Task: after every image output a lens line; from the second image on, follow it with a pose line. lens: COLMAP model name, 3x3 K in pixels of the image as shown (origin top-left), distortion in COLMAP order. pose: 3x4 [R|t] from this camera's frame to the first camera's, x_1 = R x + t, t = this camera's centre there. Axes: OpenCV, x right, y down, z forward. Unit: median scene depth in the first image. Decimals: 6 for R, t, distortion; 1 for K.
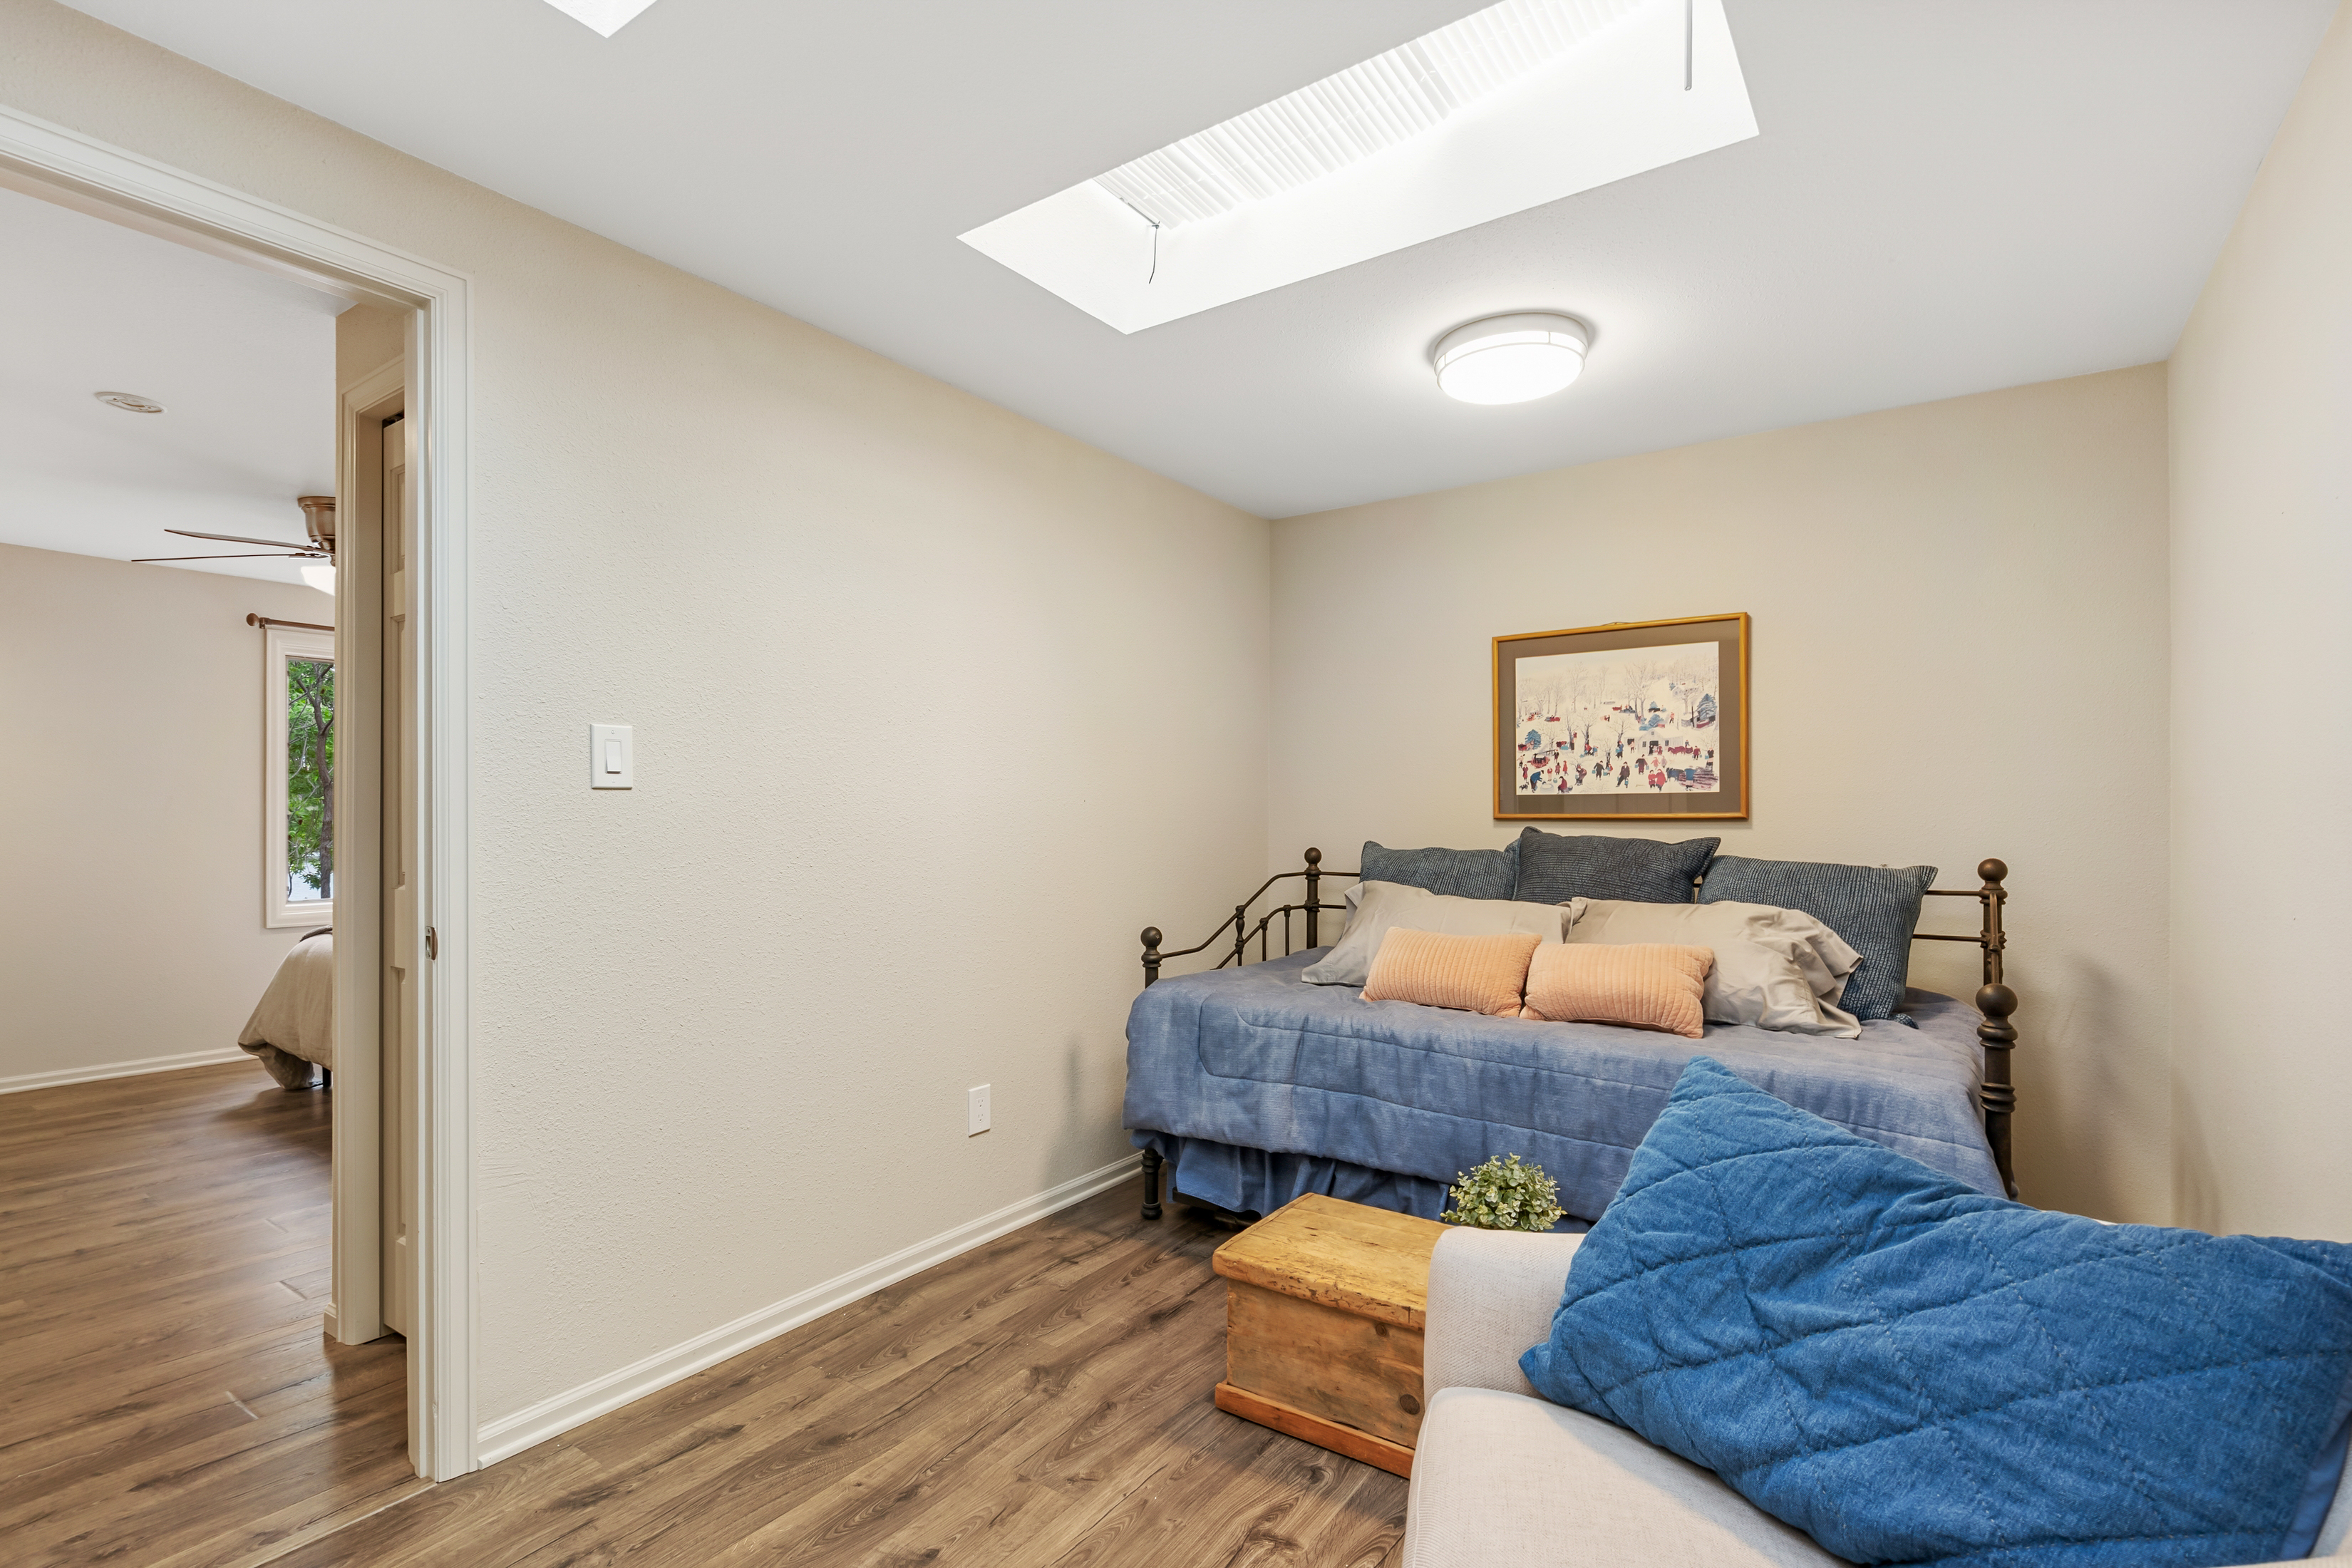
lens RADIAL K [[1091.4, 0, 1170.8], [0, 1091.4, 799.0], [0, 0, 1]] dist [-0.002032, 0.000054]
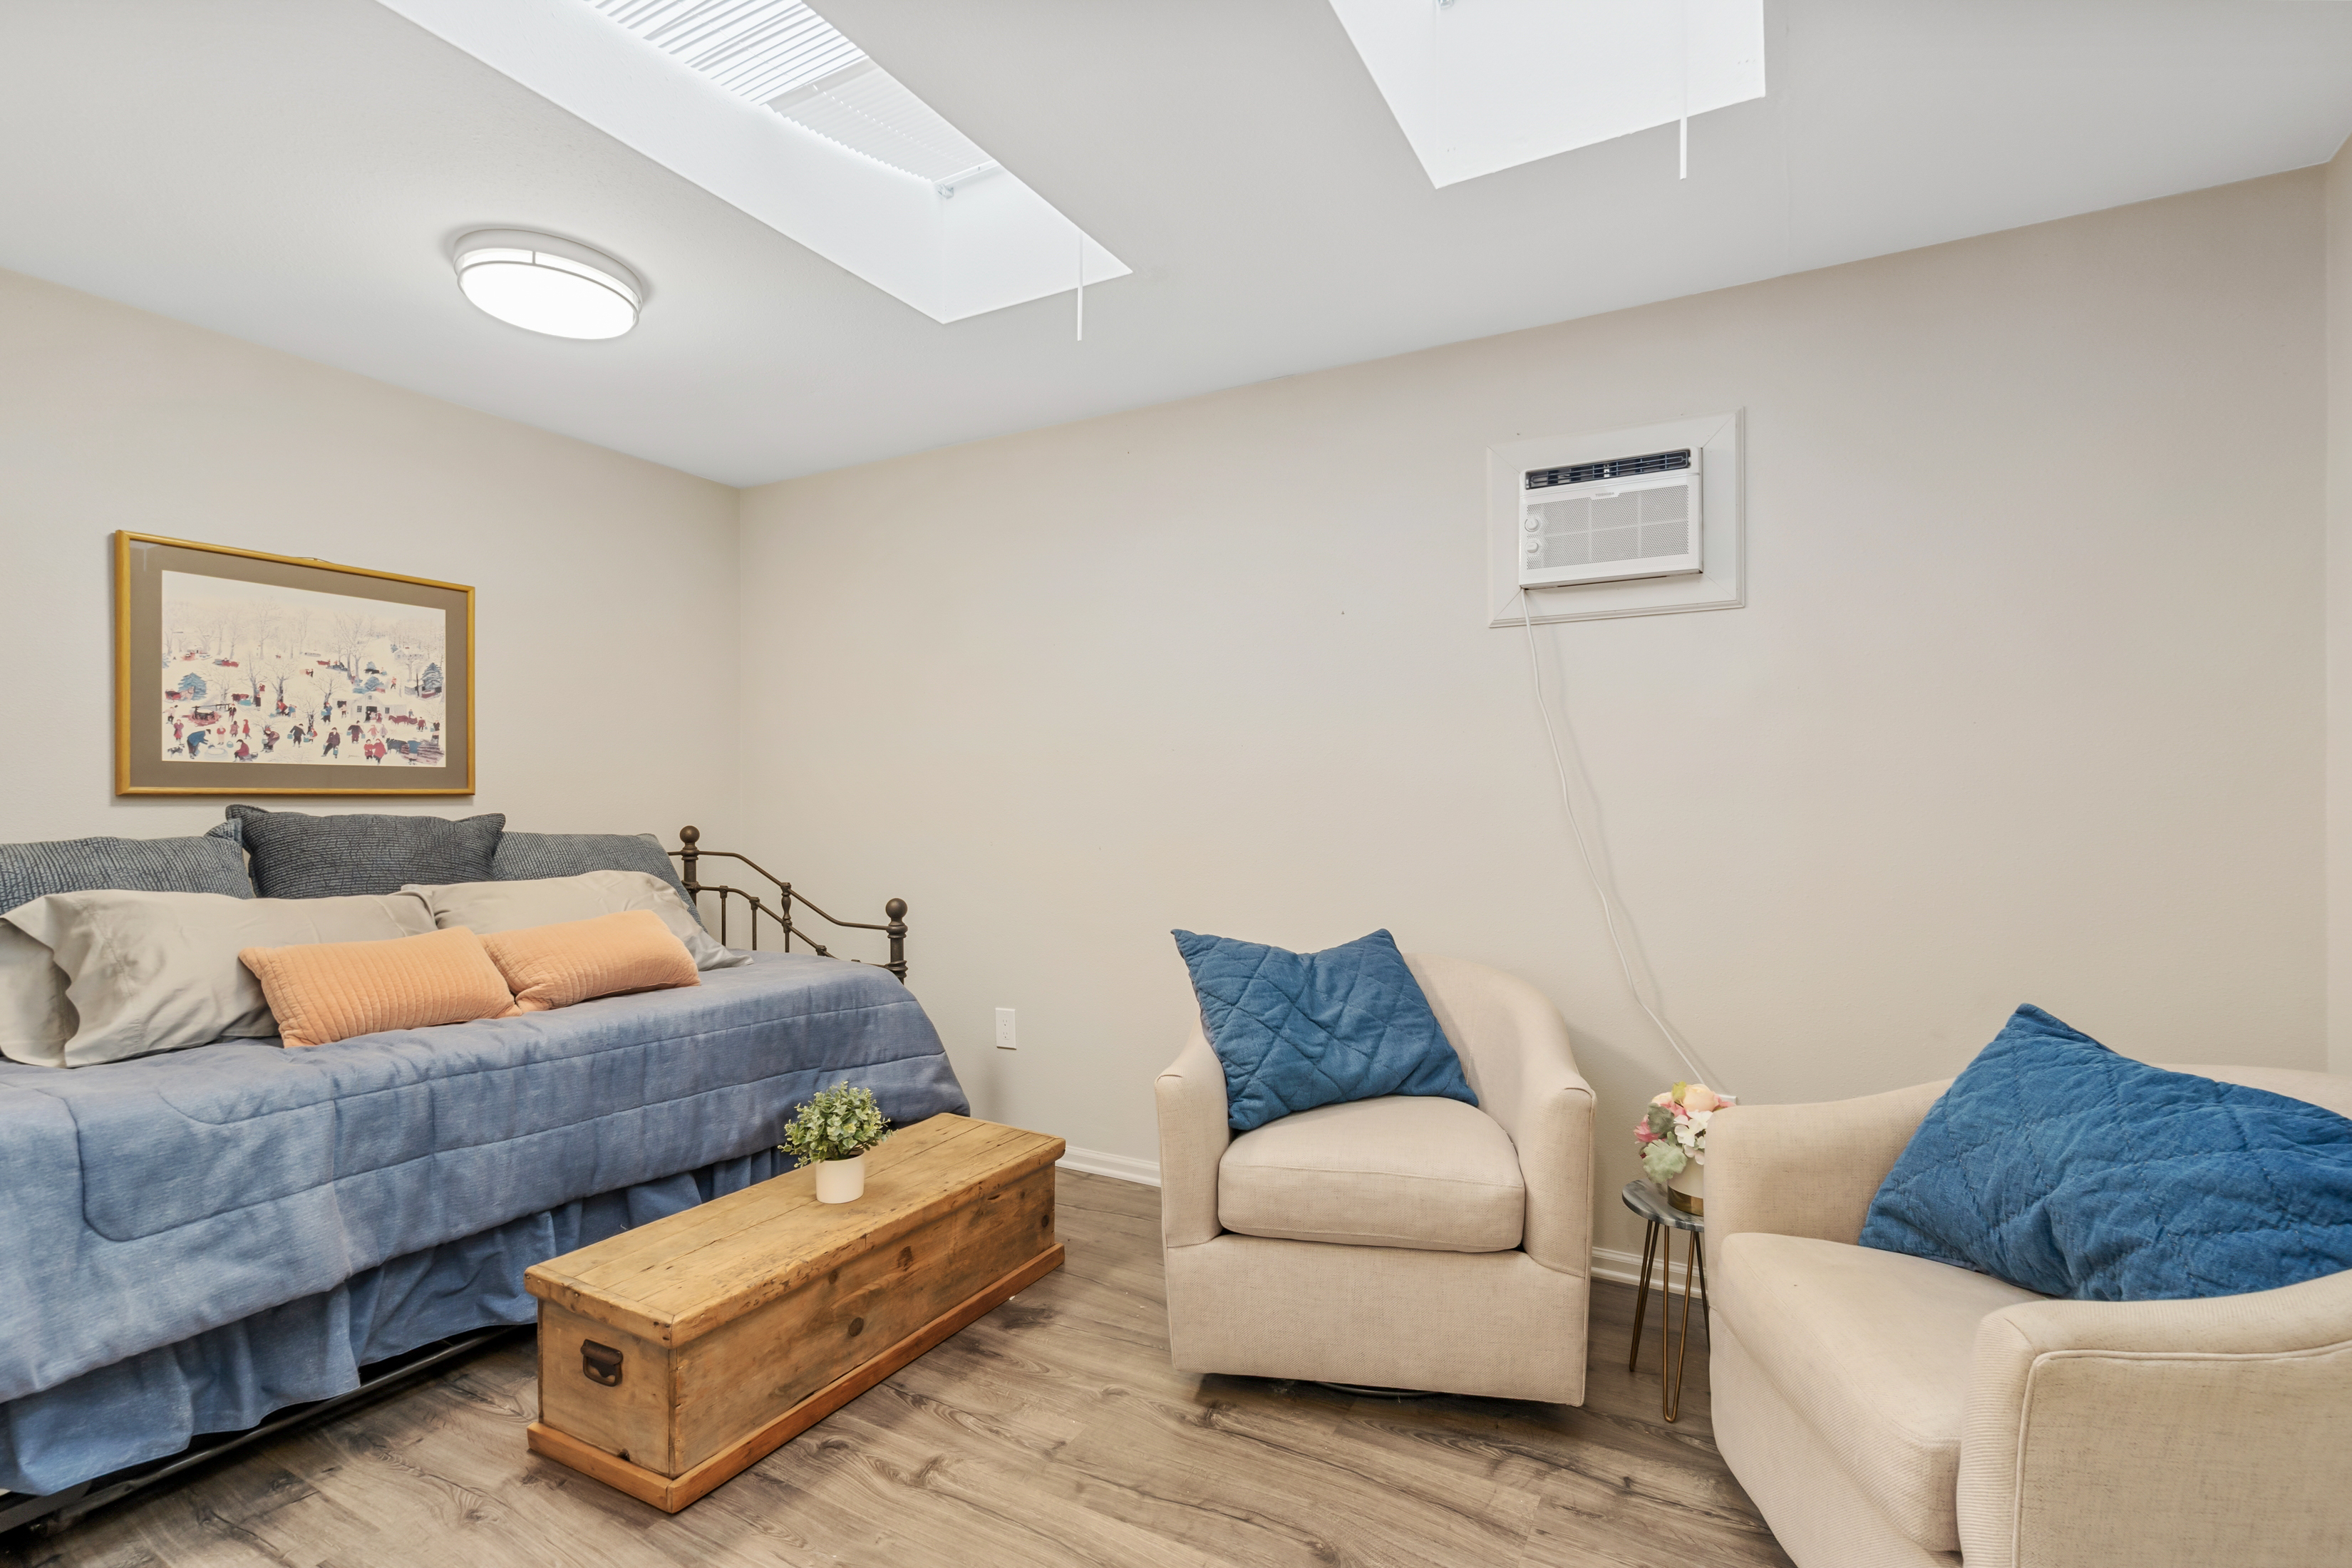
lens RADIAL K [[1091.4, 0, 1170.8], [0, 1091.4, 799.0], [0, 0, 1]] dist [-0.002032, 0.000054]
pose [[-0.107023, 0.003620, 0.994250, -0.508715], [-0.013585, 0.999895, -0.005103, 0.017378], [-0.994164, -0.014053, -0.106962, 0.461294]]
